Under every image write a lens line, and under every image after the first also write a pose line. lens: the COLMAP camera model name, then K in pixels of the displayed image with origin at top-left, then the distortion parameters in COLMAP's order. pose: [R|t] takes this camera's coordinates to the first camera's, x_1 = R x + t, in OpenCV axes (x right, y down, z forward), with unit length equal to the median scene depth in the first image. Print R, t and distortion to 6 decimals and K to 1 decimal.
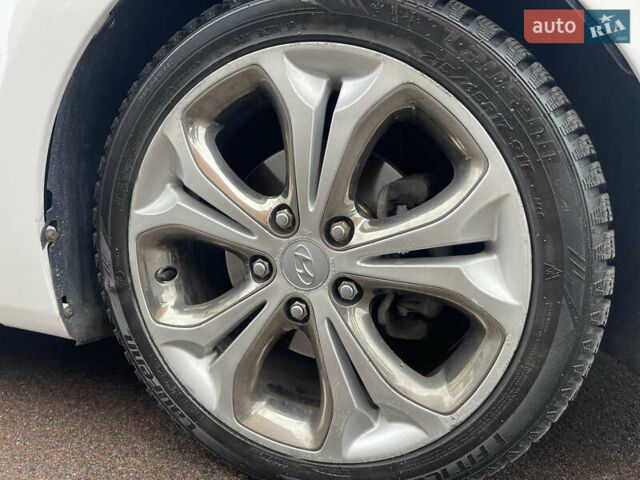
lens RADIAL K [[482.6, 0, 320.4], [0, 482.6, 242.0], [0, 0, 1]] dist [0.074290, -0.093431]
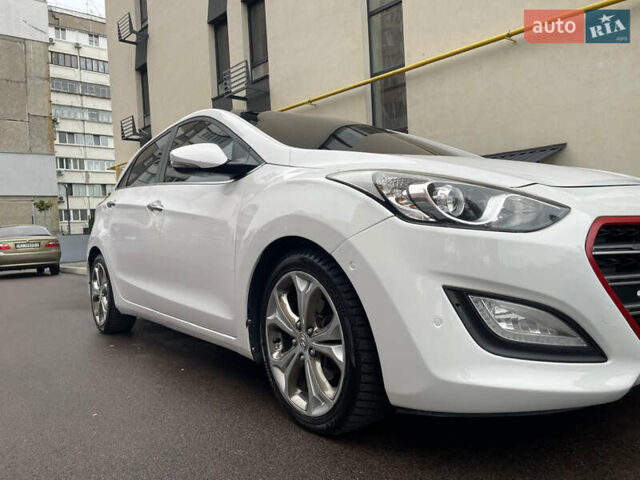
lens RADIAL K [[482.6, 0, 325.8], [0, 482.6, 239.9], [0, 0, 1]] dist [0.074290, -0.093431]
pose [[0.833790, -0.007000, -0.552037, 1.572135], [-0.084082, 0.986645, -0.139508, -0.151348], [0.545641, 0.162737, 0.822066, -1.331855]]
